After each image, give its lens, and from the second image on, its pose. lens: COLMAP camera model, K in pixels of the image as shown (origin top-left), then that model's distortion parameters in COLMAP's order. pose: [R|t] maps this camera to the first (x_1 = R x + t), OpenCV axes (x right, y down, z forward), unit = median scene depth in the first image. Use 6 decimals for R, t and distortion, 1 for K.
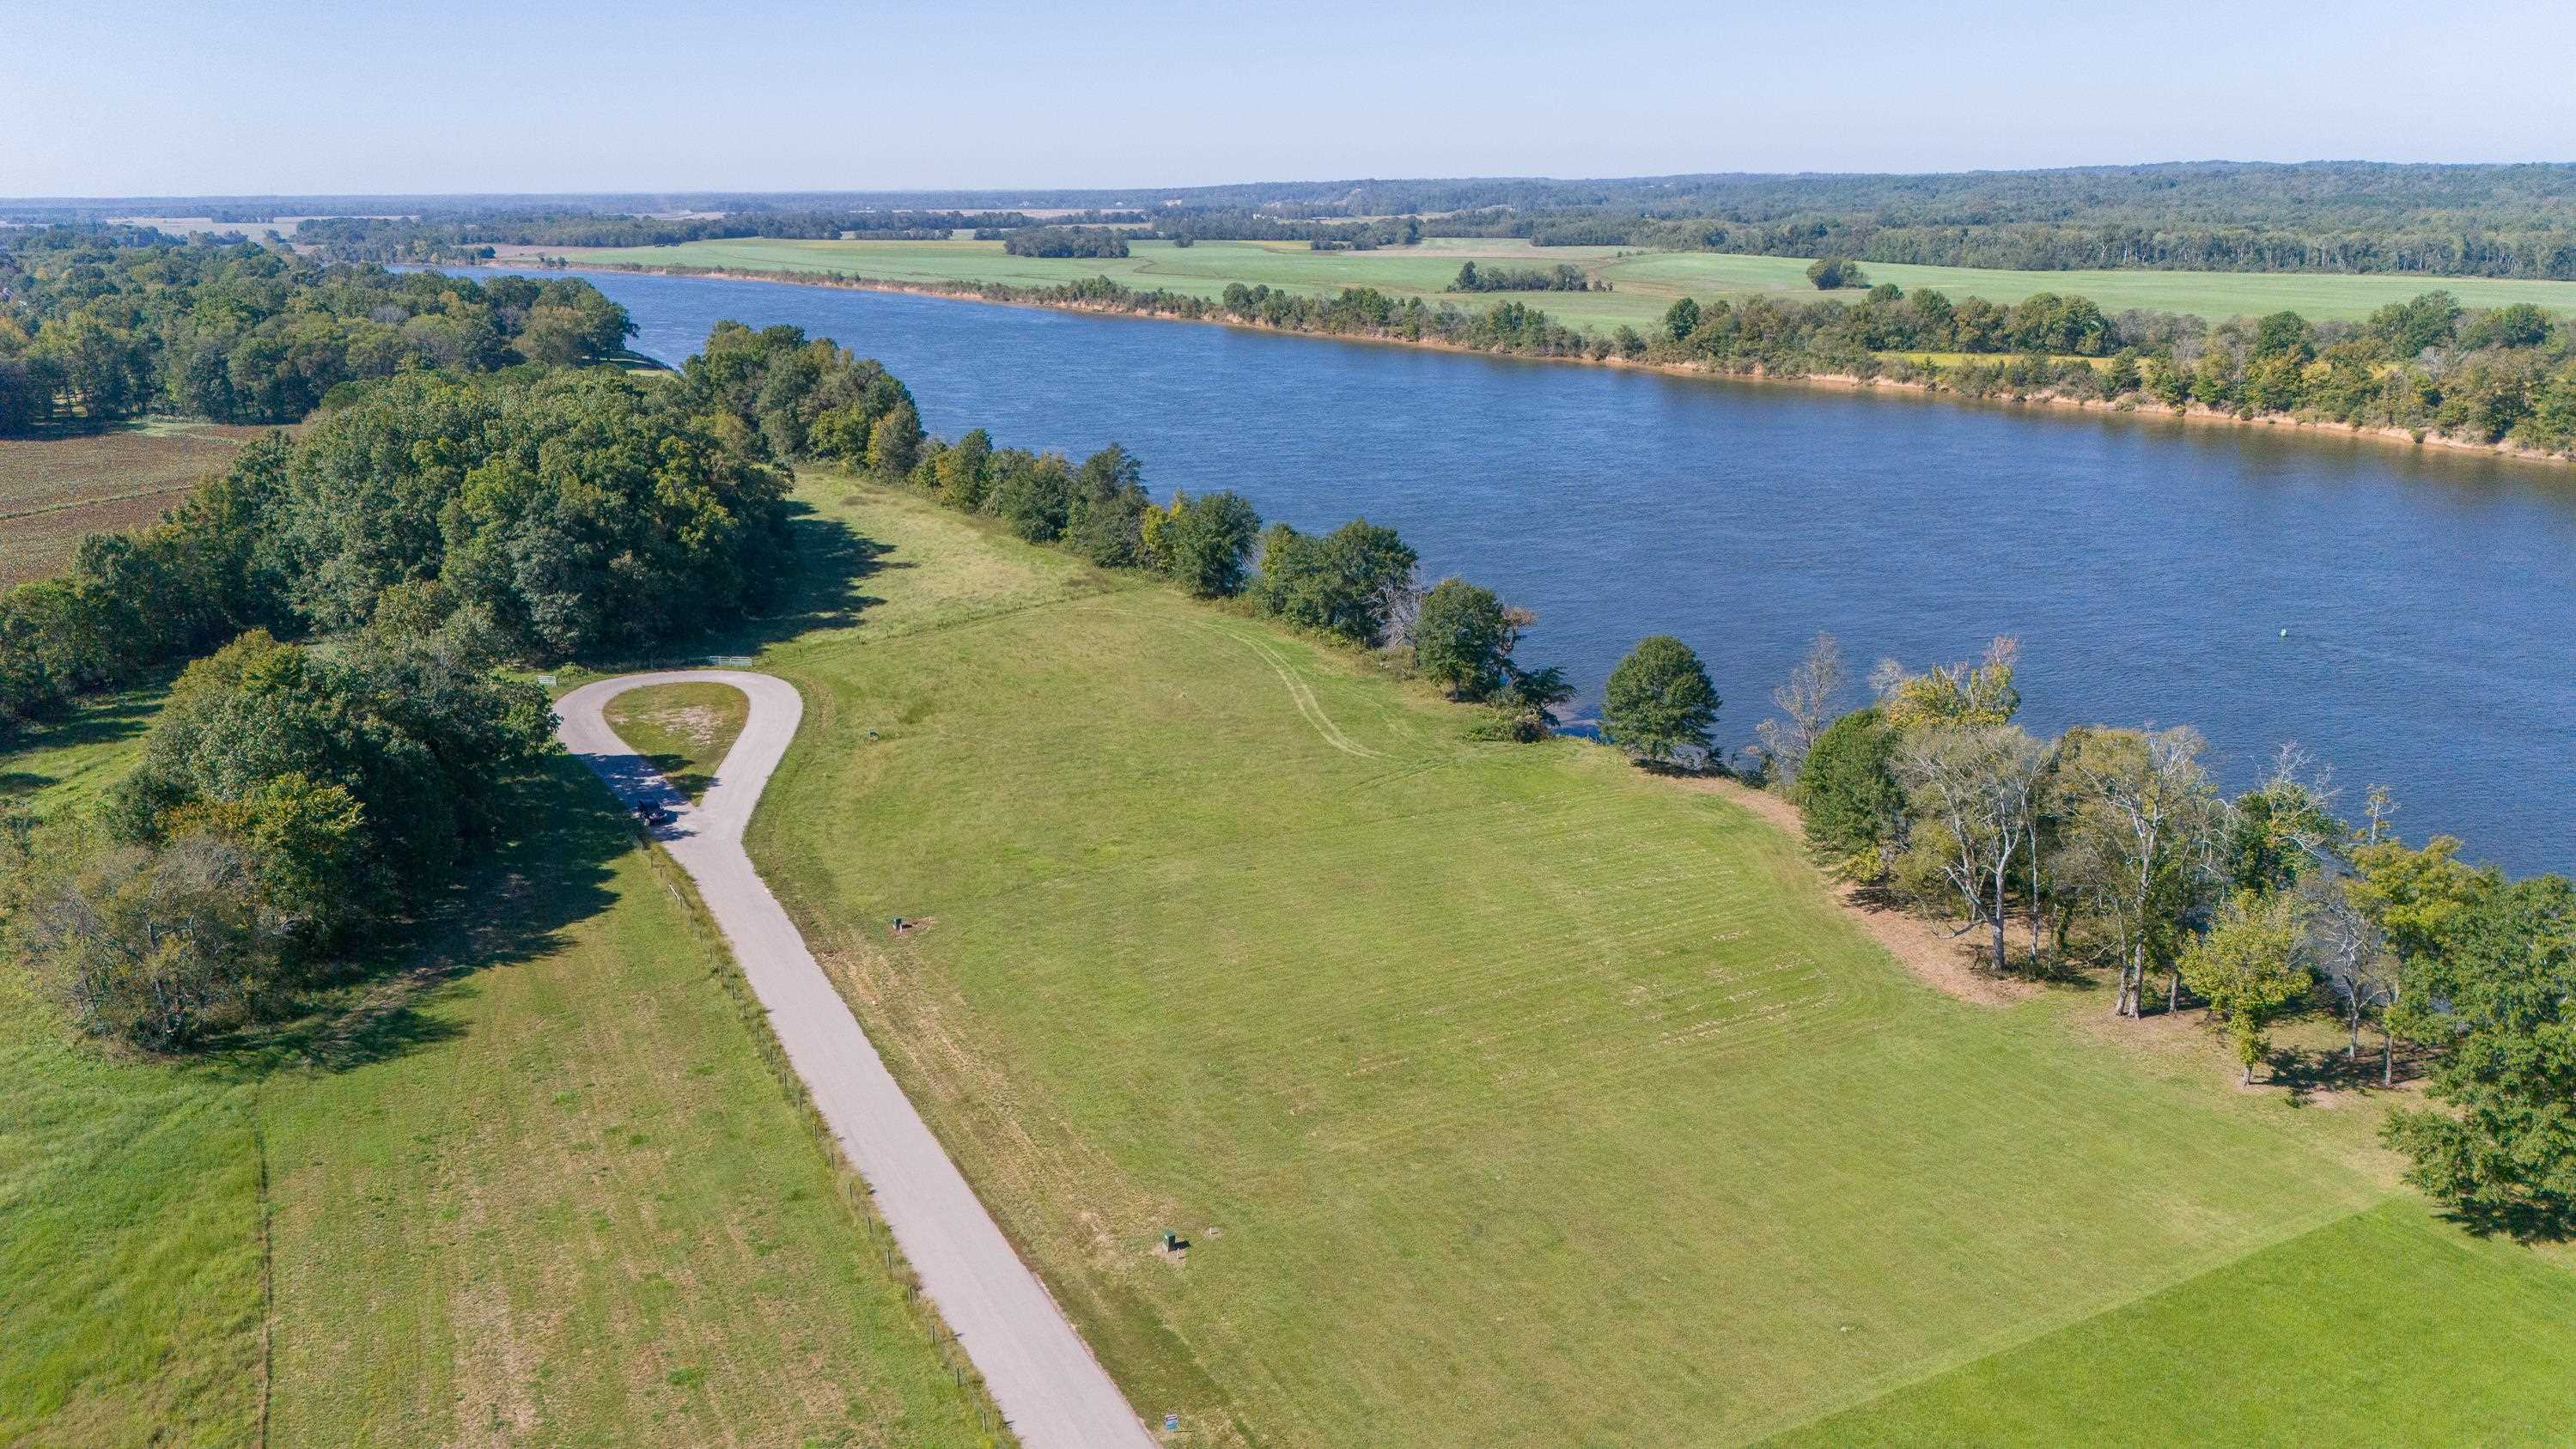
lens RADIAL K [[1884.9, 0, 1284.6], [0, 1884.9, 712.8], [0, 0, 1]] dist [0.070502, -0.068241]
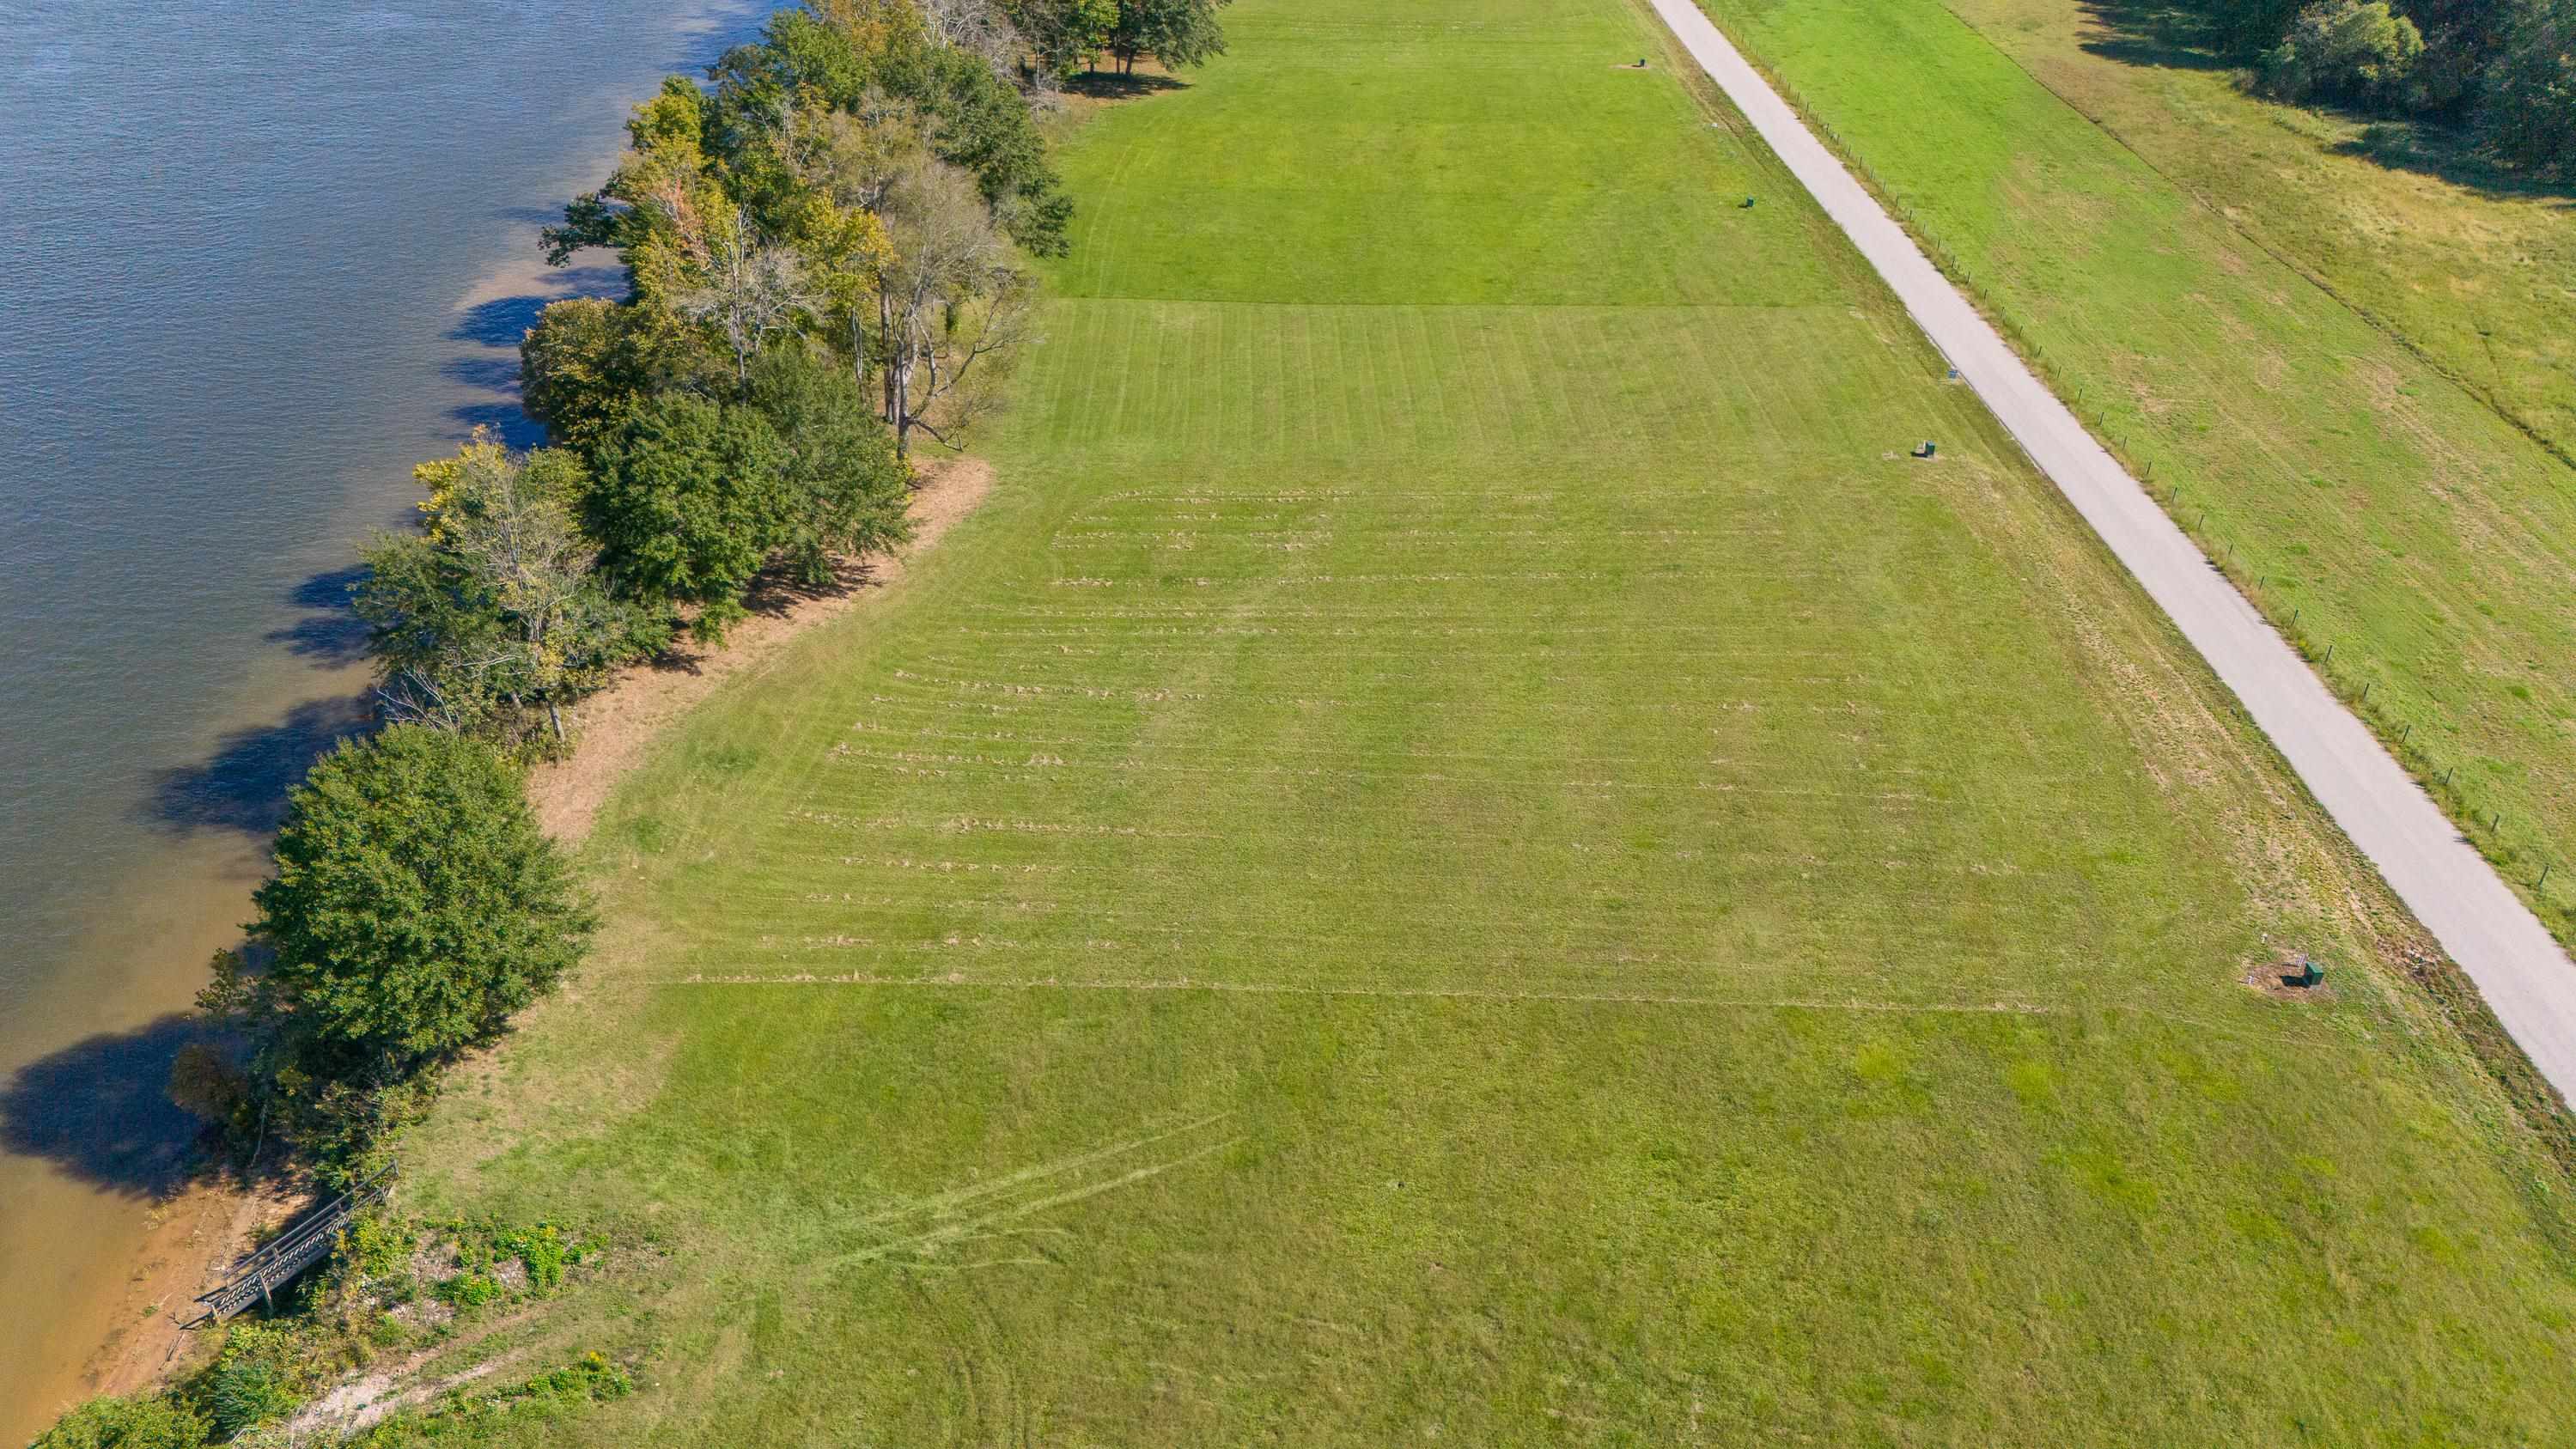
lens RADIAL K [[1884.9, 0, 1287.0], [0, 1884.9, 724.4], [0, 0, 1]] dist [0.070502, -0.068241]
pose [[-0.898892, -0.233984, 0.370466, -0.073722], [0.116450, 0.687508, 0.716778, -0.210642], [-0.422413, 0.687447, -0.590748, 0.809715]]
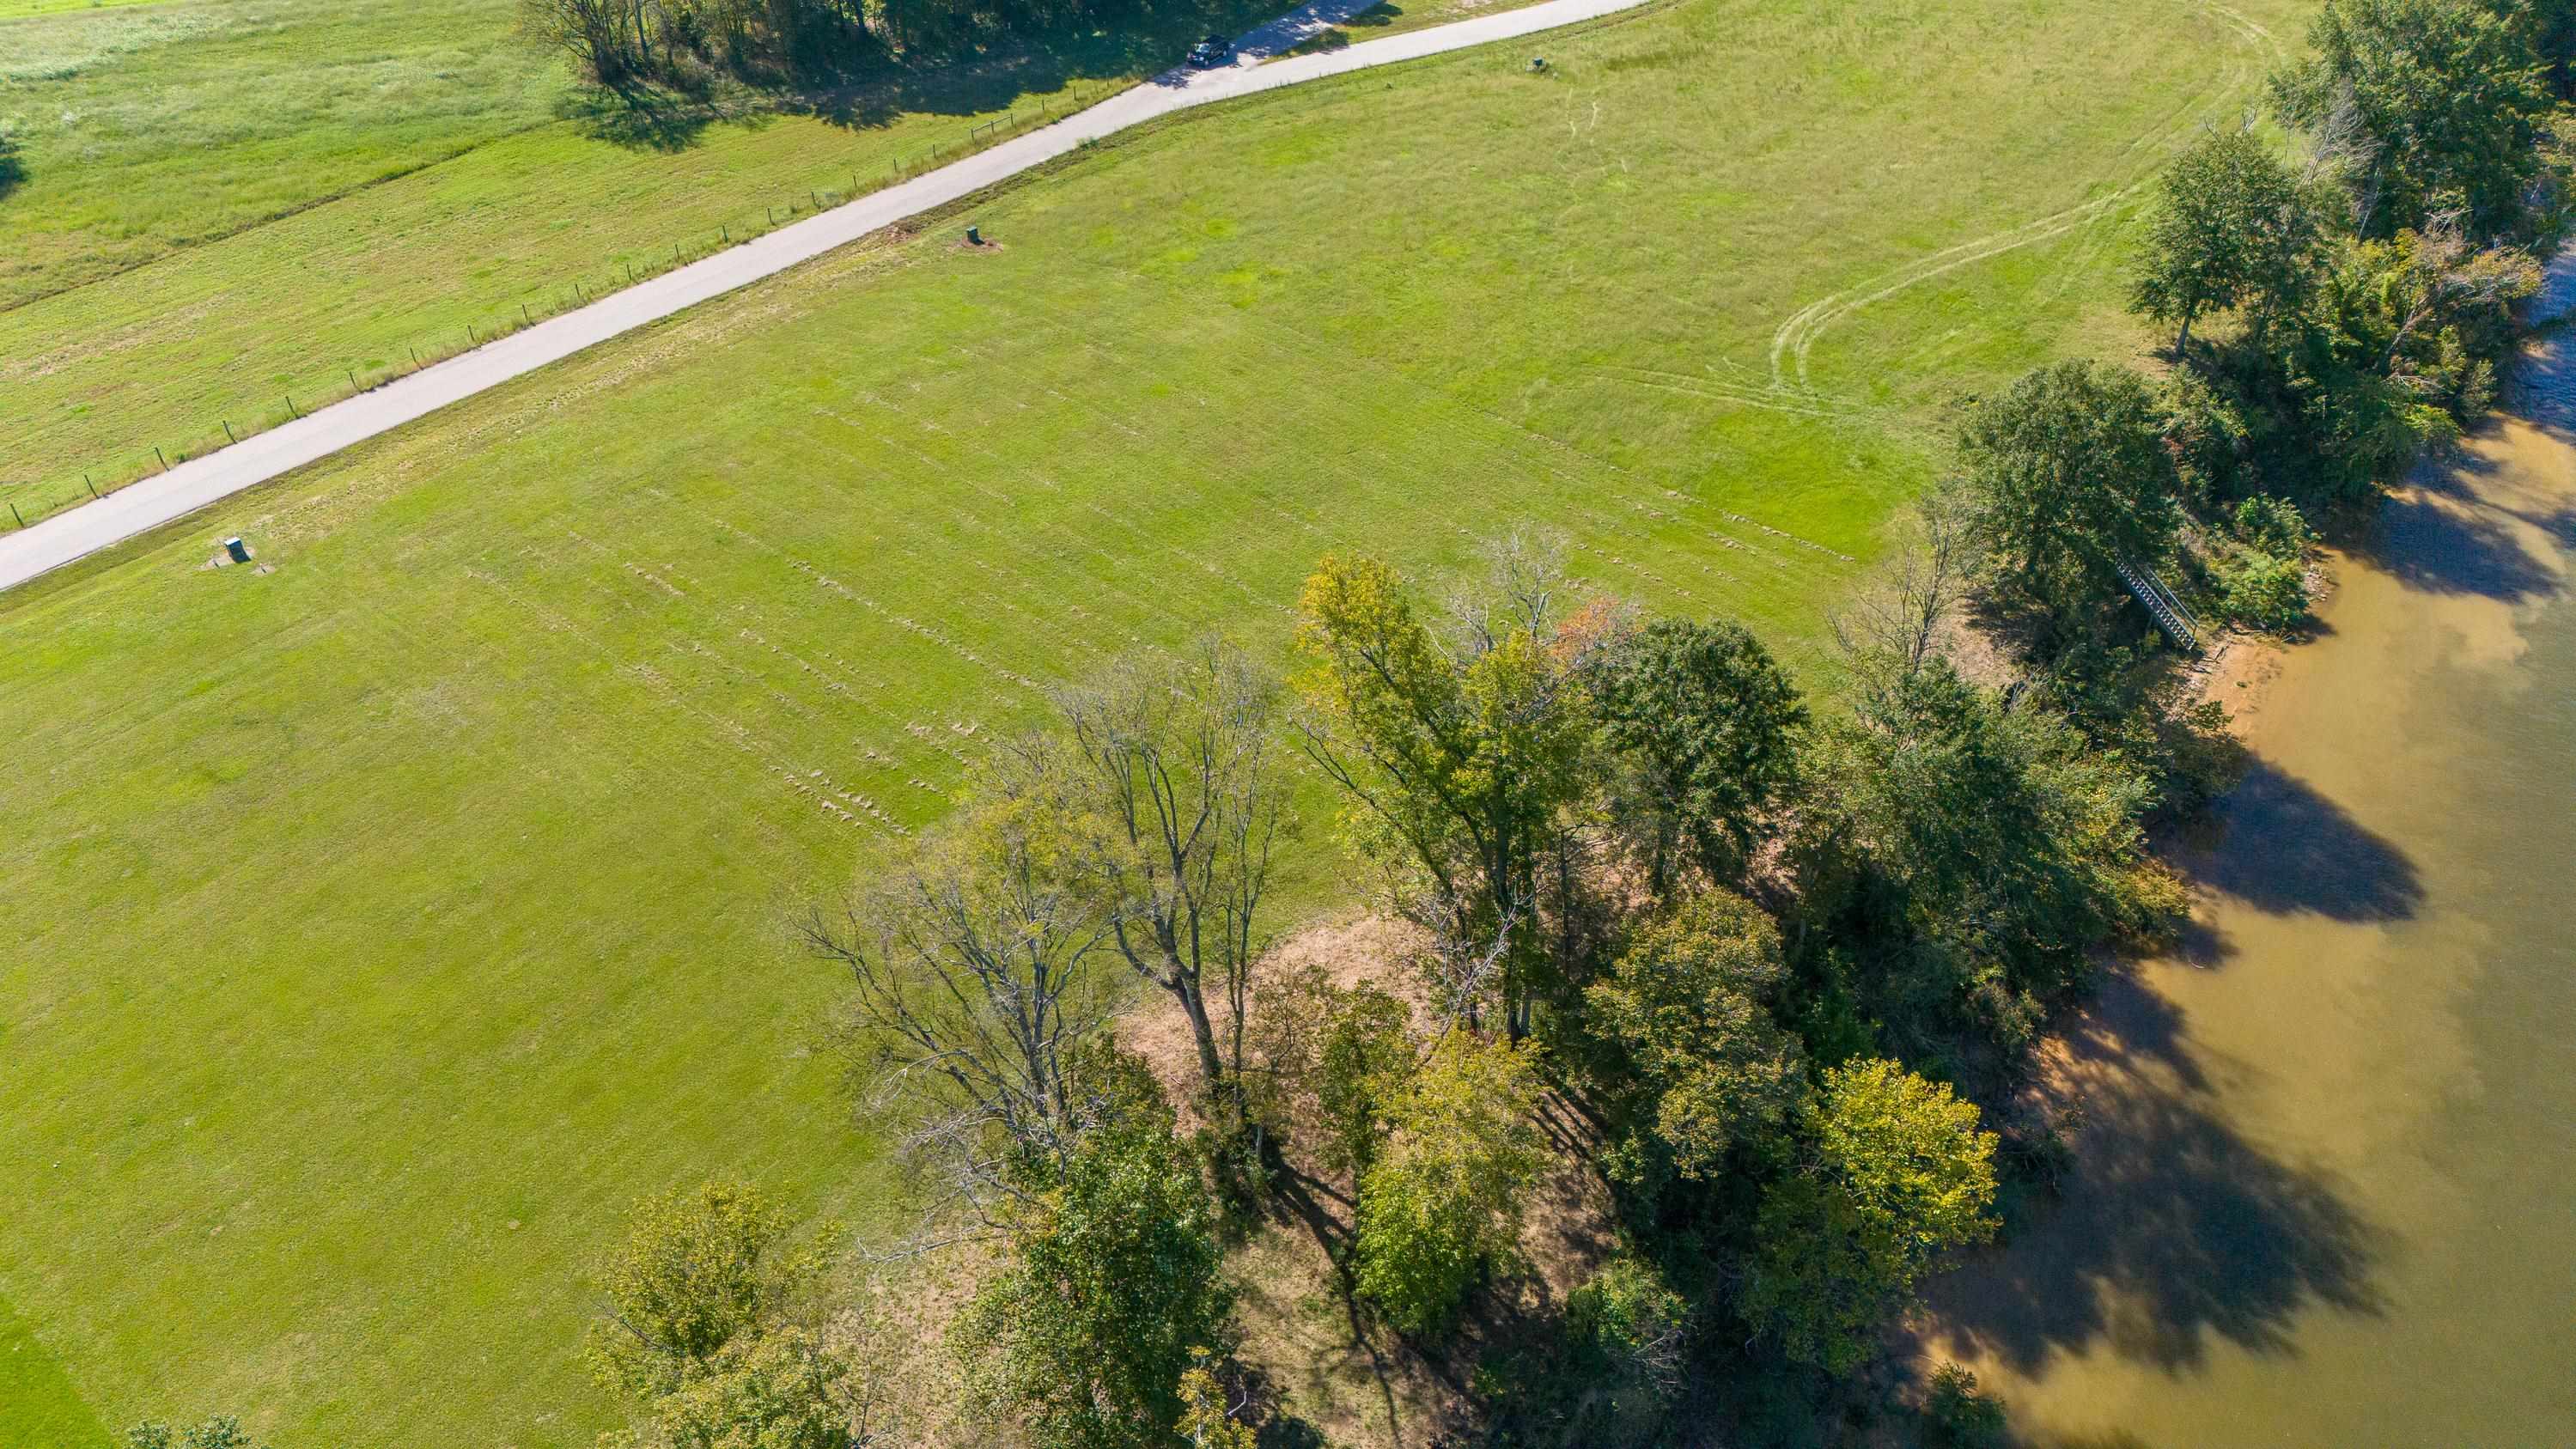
lens RADIAL K [[1884.9, 0, 1295.1], [0, 1884.9, 710.5], [0, 0, 1]] dist [0.070502, -0.068241]
pose [[0.387612, 0.575603, -0.720026, 0.373454], [-0.239874, 0.817162, 0.524124, -0.125950], [0.890066, -0.030441, 0.454815, 0.415405]]
